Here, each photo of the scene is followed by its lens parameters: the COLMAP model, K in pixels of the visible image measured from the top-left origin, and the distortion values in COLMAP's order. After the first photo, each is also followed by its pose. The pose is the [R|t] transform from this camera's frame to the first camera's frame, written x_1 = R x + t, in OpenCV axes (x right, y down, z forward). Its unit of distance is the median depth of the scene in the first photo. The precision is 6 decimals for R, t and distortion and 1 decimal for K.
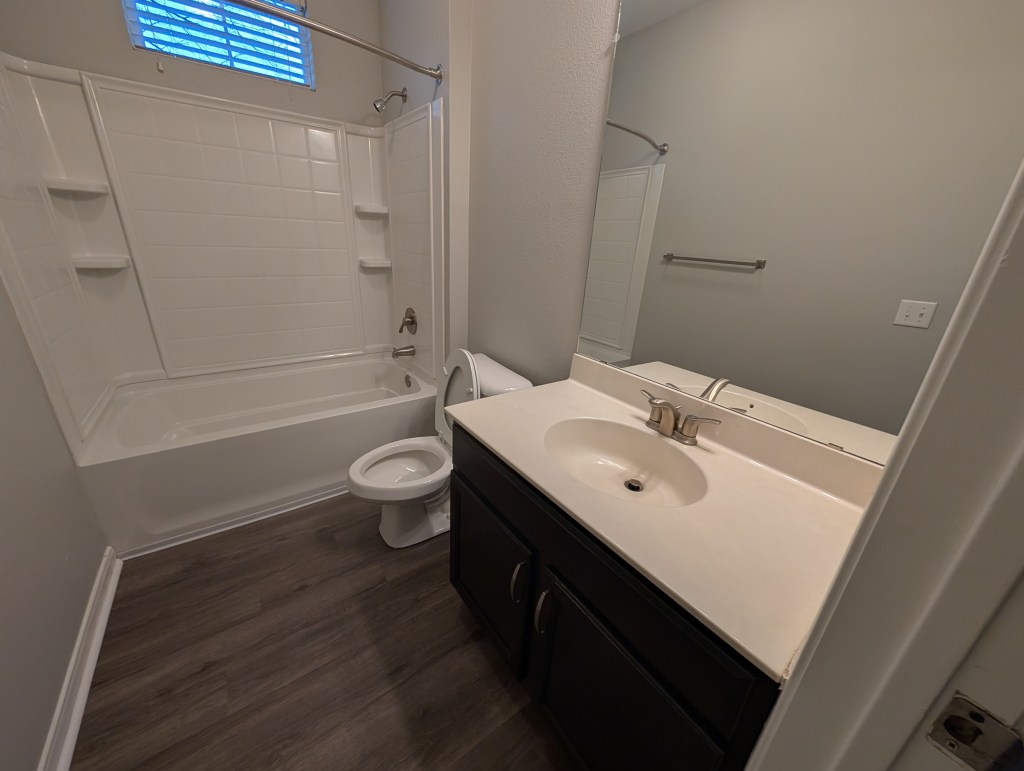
lens RADIAL K [[389.9, 0, 512.2], [0, 389.9, 384.0], [0, 0, 1]] dist [0.000762, -0.000224]
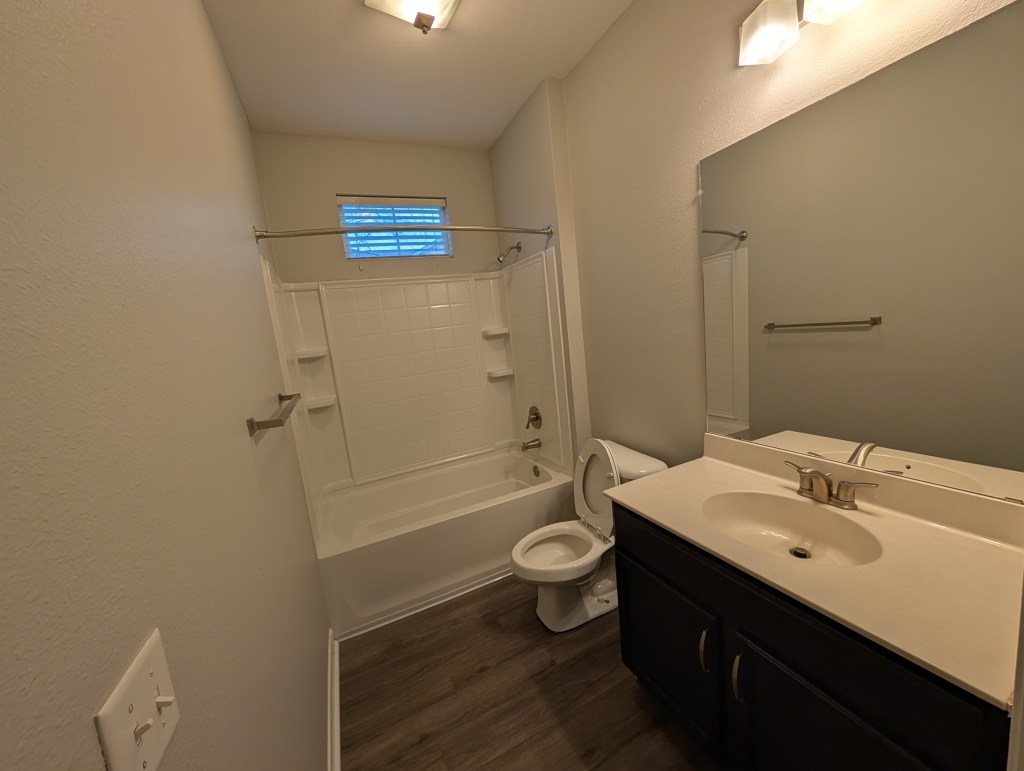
lens RADIAL K [[389.9, 0, 512.2], [0, 389.9, 384.0], [0, 0, 1]] dist [0.000762, -0.000224]
pose [[0.968754, -0.134248, -0.208552, -0.111203], [0.087006, 0.971358, -0.221120, -0.014260], [0.232264, 0.196065, 0.952687, -0.192951]]
